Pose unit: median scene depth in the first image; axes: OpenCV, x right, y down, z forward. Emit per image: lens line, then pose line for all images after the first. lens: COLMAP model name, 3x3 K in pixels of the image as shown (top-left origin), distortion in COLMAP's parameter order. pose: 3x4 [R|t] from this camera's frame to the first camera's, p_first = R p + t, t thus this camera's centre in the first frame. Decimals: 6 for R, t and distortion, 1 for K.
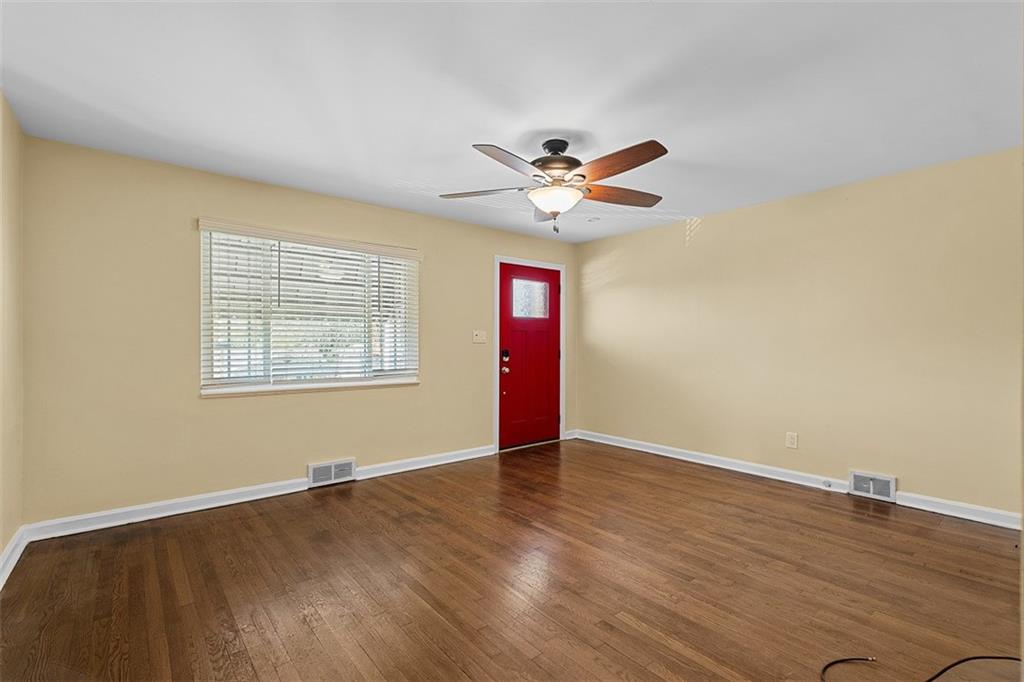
lens RADIAL K [[474.3, 0, 511.0], [0, 474.3, 343.2], [0, 0, 1]] dist [-0.001364, -0.000469]
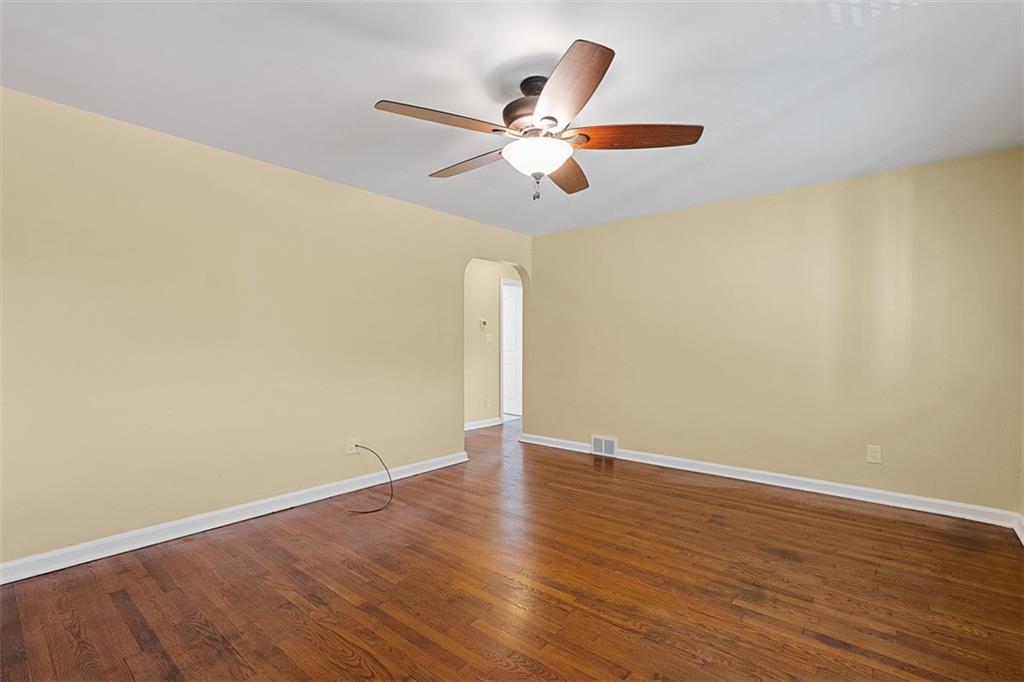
lens RADIAL K [[474.3, 0, 513.5], [0, 474.3, 342.3], [0, 0, 1]] dist [-0.001364, -0.000469]
pose [[-0.984386, 0.000165, -0.176021, 0.264399], [0.001448, 0.999973, -0.007157, 0.006104], [0.176016, -0.007300, -0.984360, 1.731906]]
